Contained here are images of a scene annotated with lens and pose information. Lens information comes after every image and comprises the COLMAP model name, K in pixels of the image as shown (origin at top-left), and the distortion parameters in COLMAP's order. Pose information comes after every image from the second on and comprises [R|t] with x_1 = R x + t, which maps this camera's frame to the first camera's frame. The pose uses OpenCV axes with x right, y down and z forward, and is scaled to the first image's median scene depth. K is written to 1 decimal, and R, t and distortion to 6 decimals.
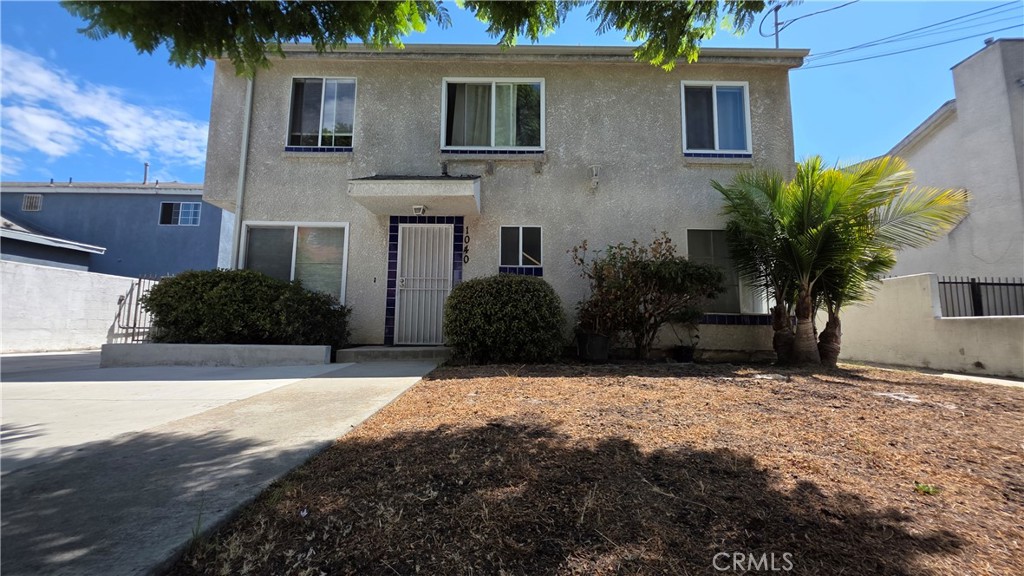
lens RADIAL K [[413.7, 0, 509.9], [0, 413.7, 283.7], [0, 0, 1]] dist [0.004708, 0.000057]
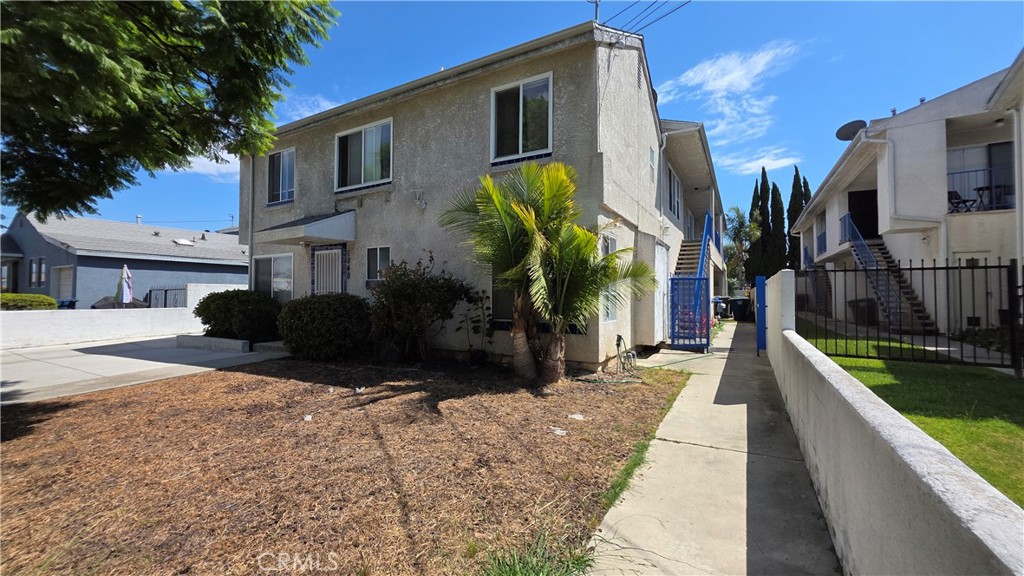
lens RADIAL K [[404.5, 0, 512.0], [0, 404.5, 288.0], [0, 0, 1]] dist [0.014198, -0.000053]
pose [[0.872198, -0.022722, -0.488624, 0.947014], [0.060022, 0.996343, 0.060806, -0.065834], [0.485456, -0.082363, 0.870373, 0.129263]]
